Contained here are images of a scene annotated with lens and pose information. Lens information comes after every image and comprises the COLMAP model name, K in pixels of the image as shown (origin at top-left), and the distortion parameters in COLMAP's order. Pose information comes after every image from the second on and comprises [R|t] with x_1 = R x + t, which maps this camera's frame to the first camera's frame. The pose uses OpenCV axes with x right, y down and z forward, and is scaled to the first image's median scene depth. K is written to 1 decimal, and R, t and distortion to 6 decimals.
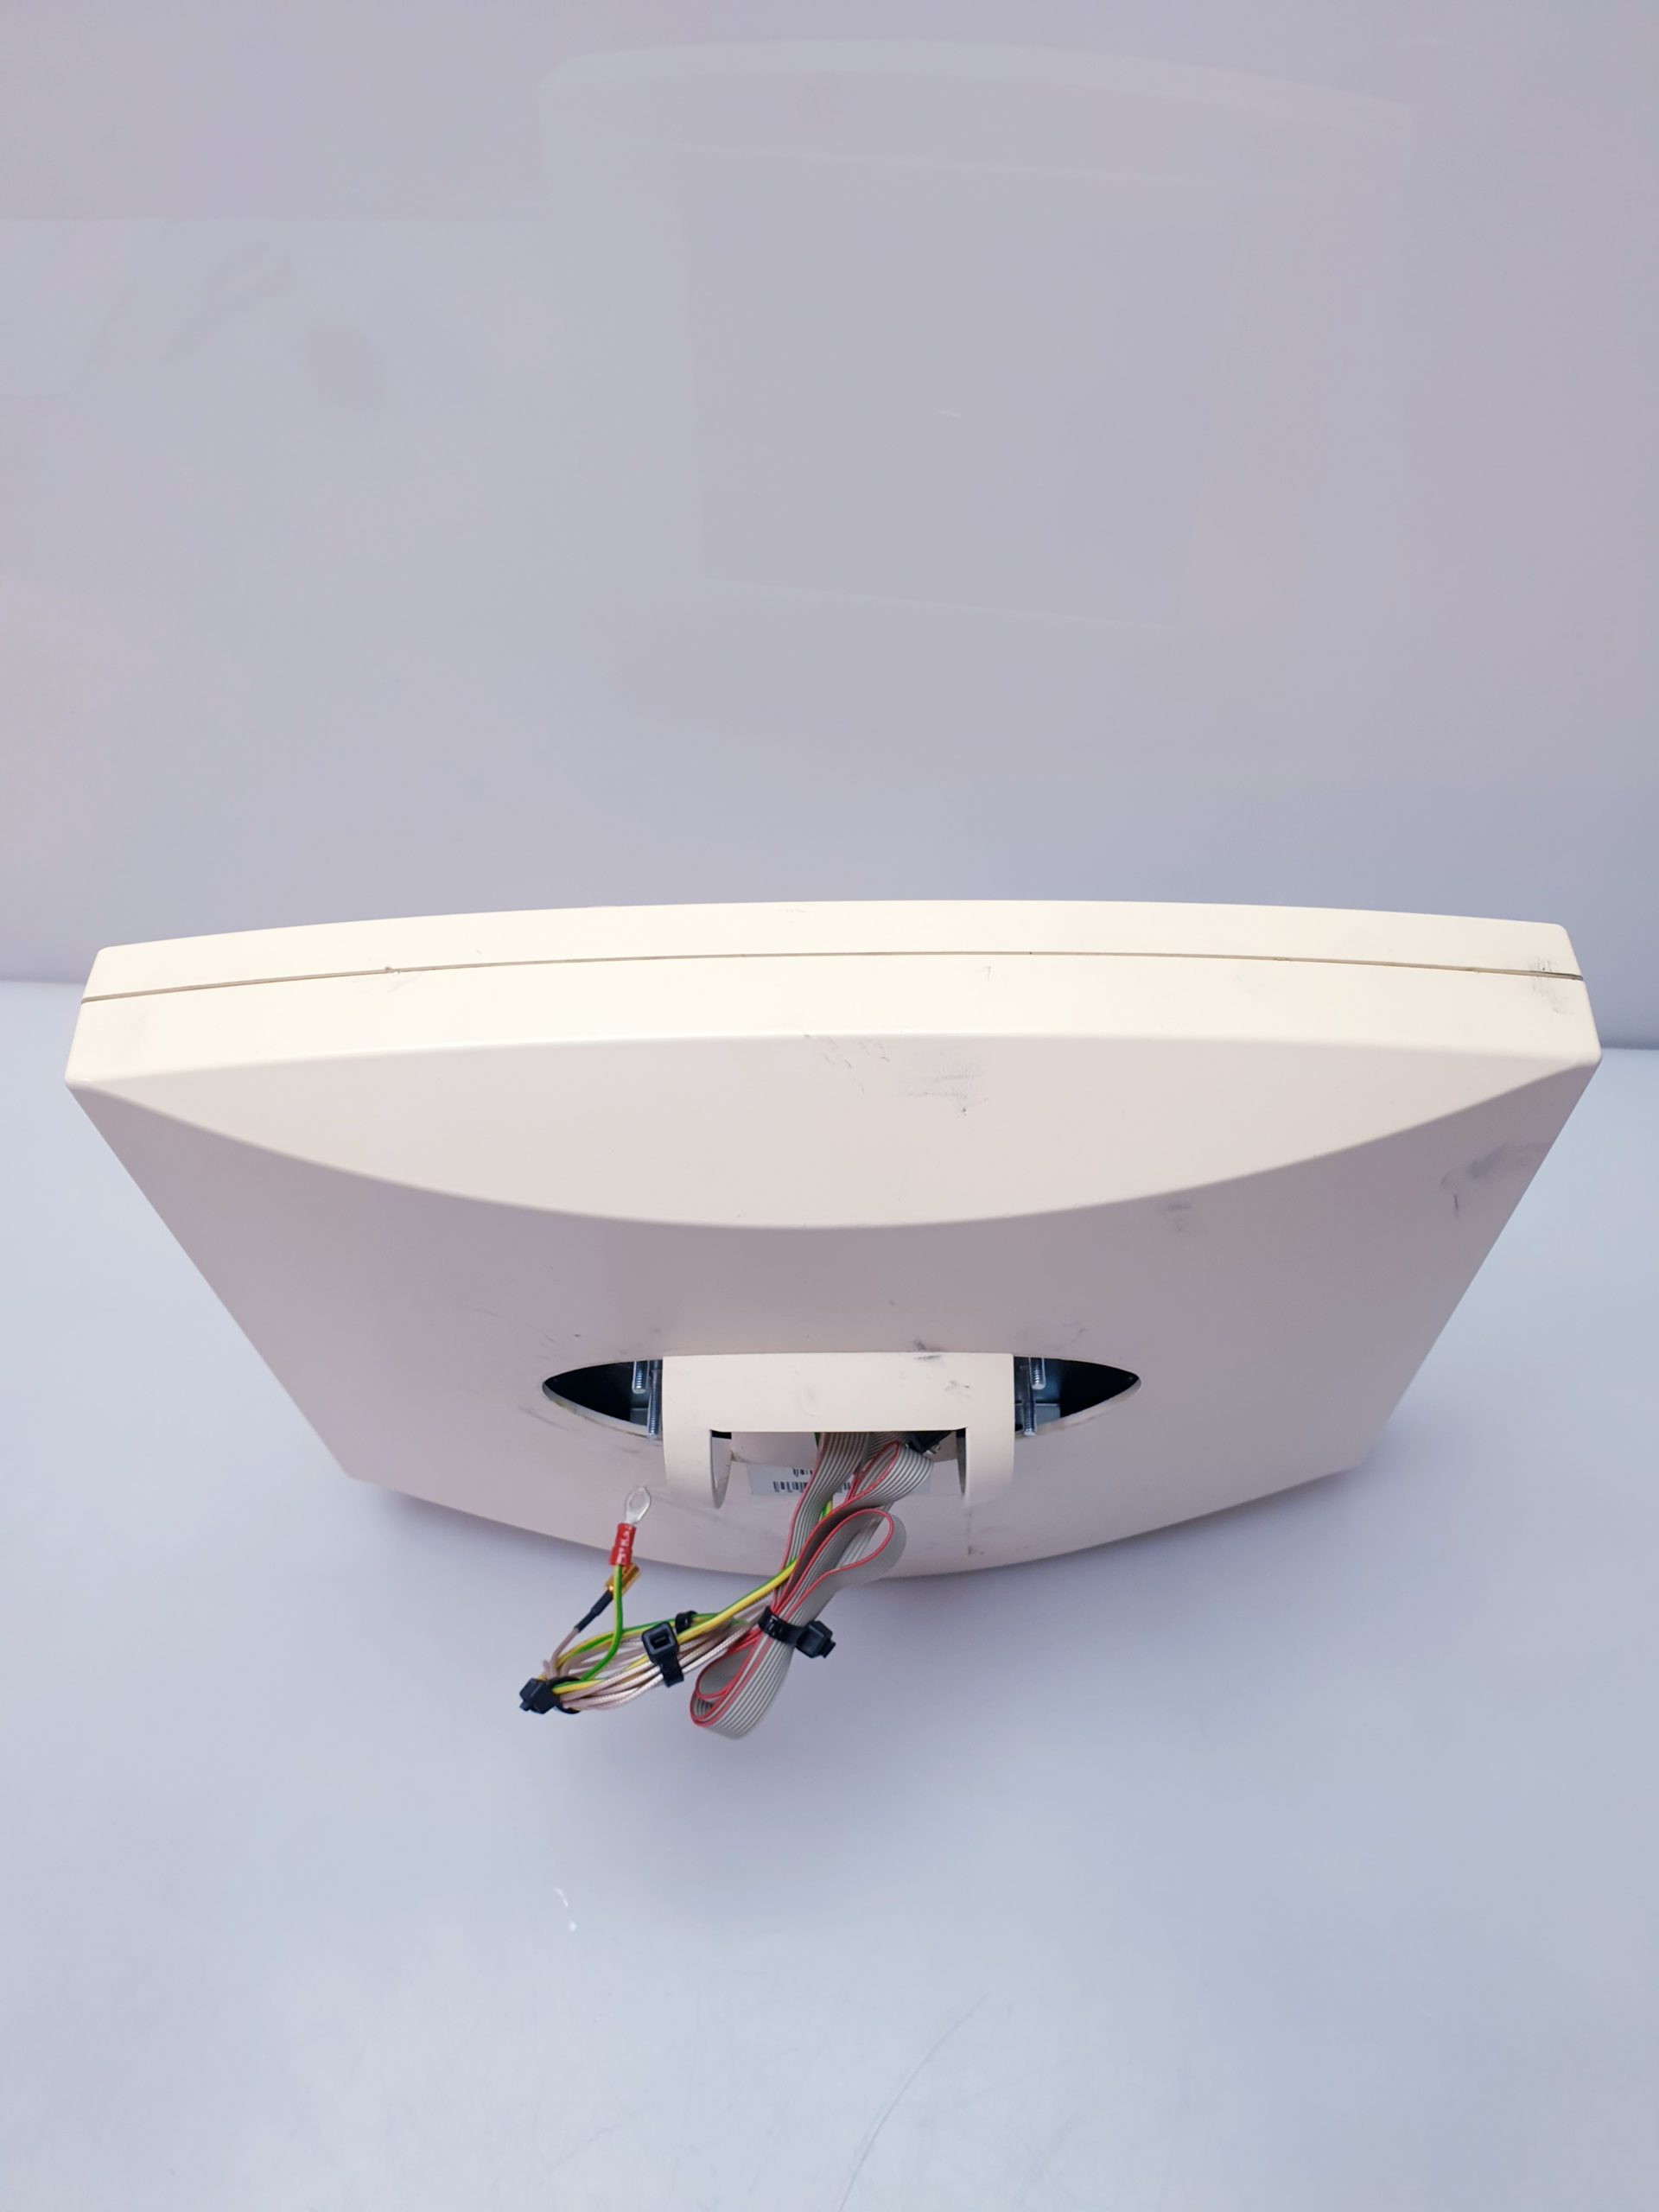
lens RADIAL K [[1668.6, 0, 829.2], [0, 1668.6, 1113.1], [0, 0, 1]] dist [0.031003, -0.004472]
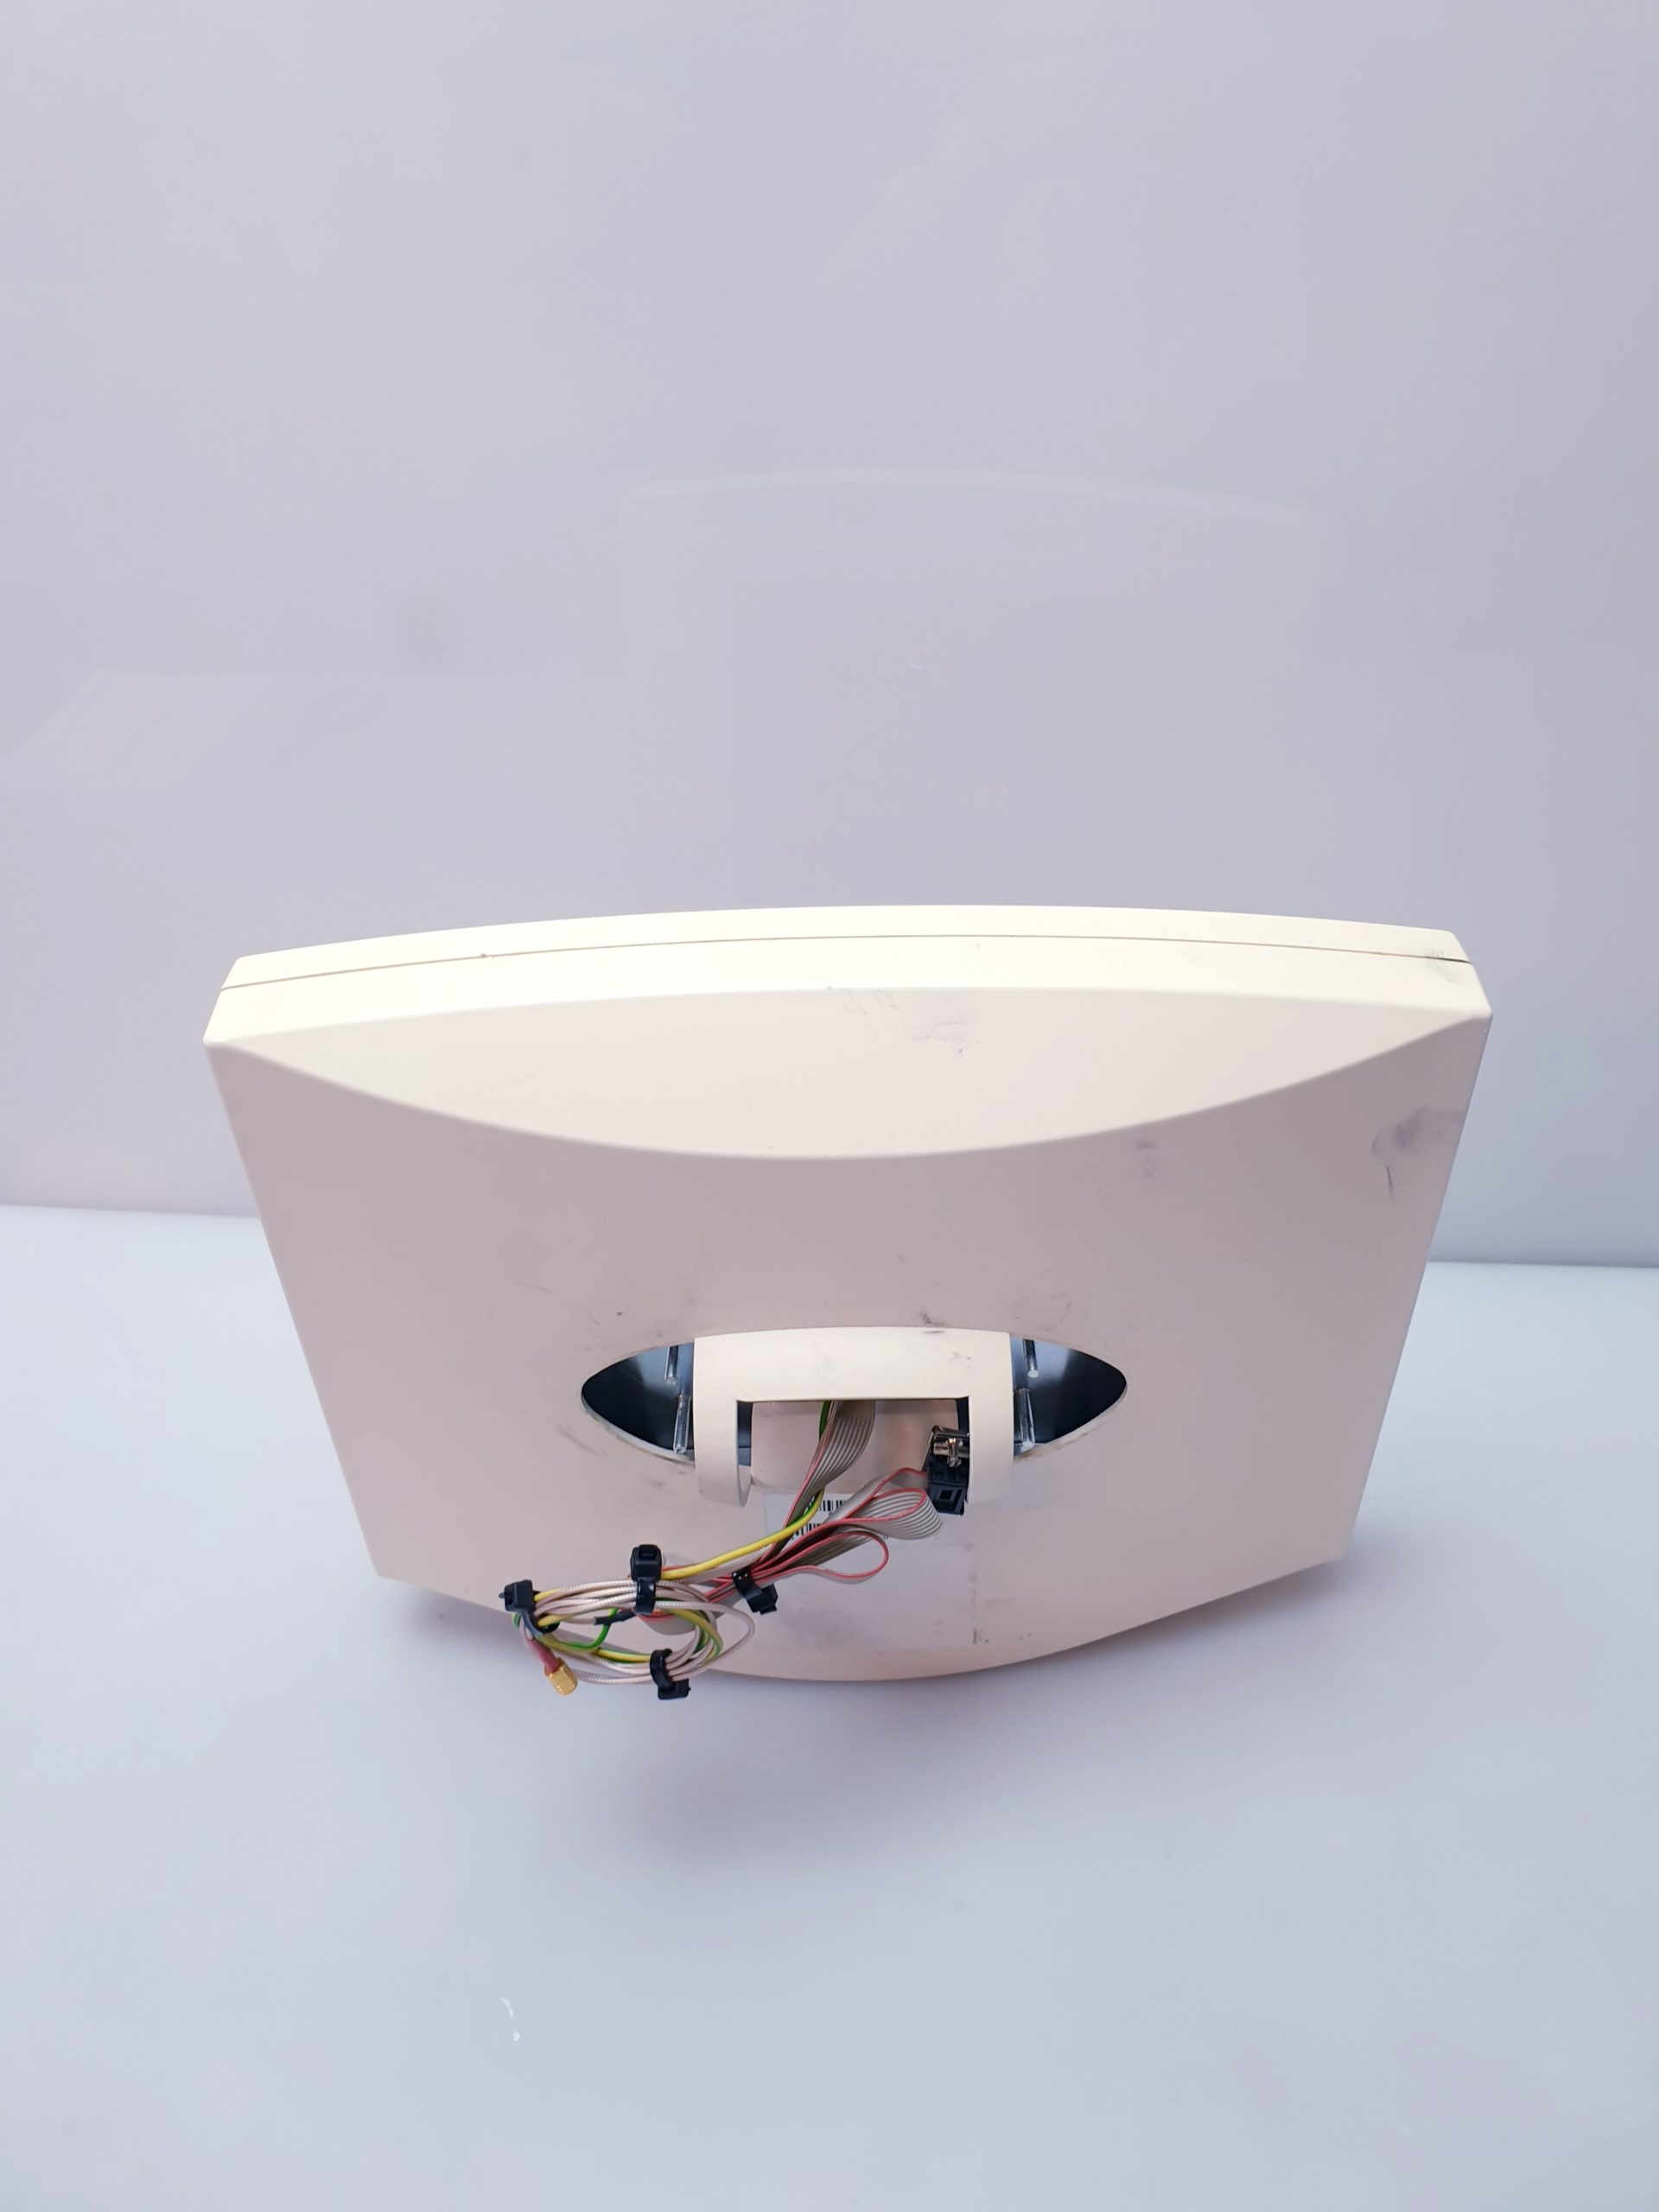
lens RADIAL K [[1668.6, 0, 822.1], [0, 1668.6, 1098.2], [0, 0, 1]] dist [0.031003, -0.004472]
pose [[0.999998, 0.001746, 0.000728, -0.017346], [-0.001478, 0.961525, -0.274715, 0.327335], [-0.001180, 0.274713, 0.961525, -0.125108]]
